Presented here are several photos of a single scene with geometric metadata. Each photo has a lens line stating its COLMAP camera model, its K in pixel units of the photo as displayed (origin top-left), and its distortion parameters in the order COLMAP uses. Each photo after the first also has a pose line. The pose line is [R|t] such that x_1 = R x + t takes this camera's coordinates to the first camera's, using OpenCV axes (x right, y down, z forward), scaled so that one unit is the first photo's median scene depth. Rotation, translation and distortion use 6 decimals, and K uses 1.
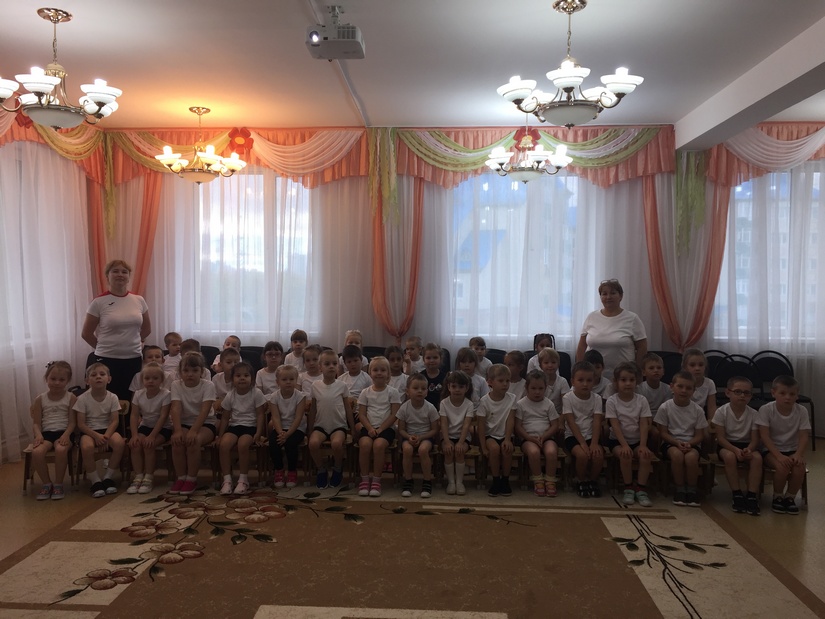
lens RADIAL K [[708.8, 0, 412.4], [0, 708.8, 291.9], [0, 0, 1]] dist [0.059206, -0.077317]
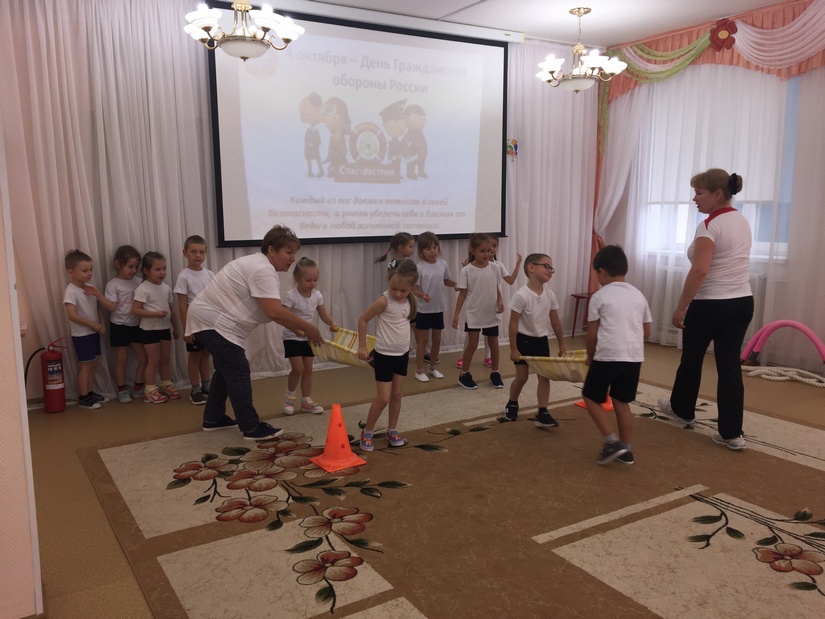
lens RADIAL K [[708.8, 0, 413.2], [0, 708.8, 314.3], [0, 0, 1]] dist [0.059206, -0.077317]
pose [[0.824098, -0.101122, 0.557348, -0.635421], [0.027860, 0.989981, 0.138422, 0.011188], [-0.565761, -0.098546, 0.818659, 0.268960]]
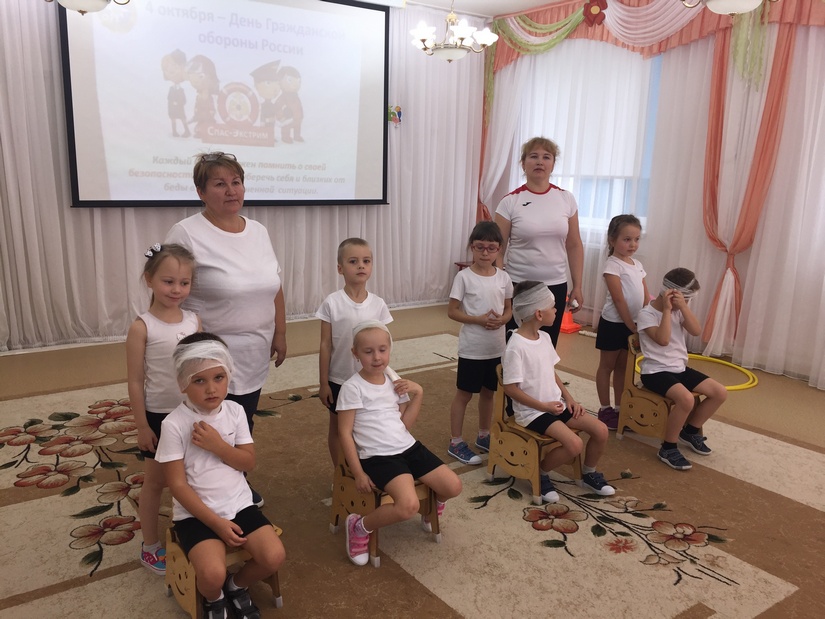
lens RADIAL K [[708.8, 0, 413.1], [0, 708.8, 310.4], [0, 0, 1]] dist [0.059206, -0.077317]
pose [[0.781027, -0.114844, 0.613847, -0.519315], [-0.000316, 0.982873, 0.184286, 0.005636], [-0.624497, -0.144127, 0.767614, 0.169036]]
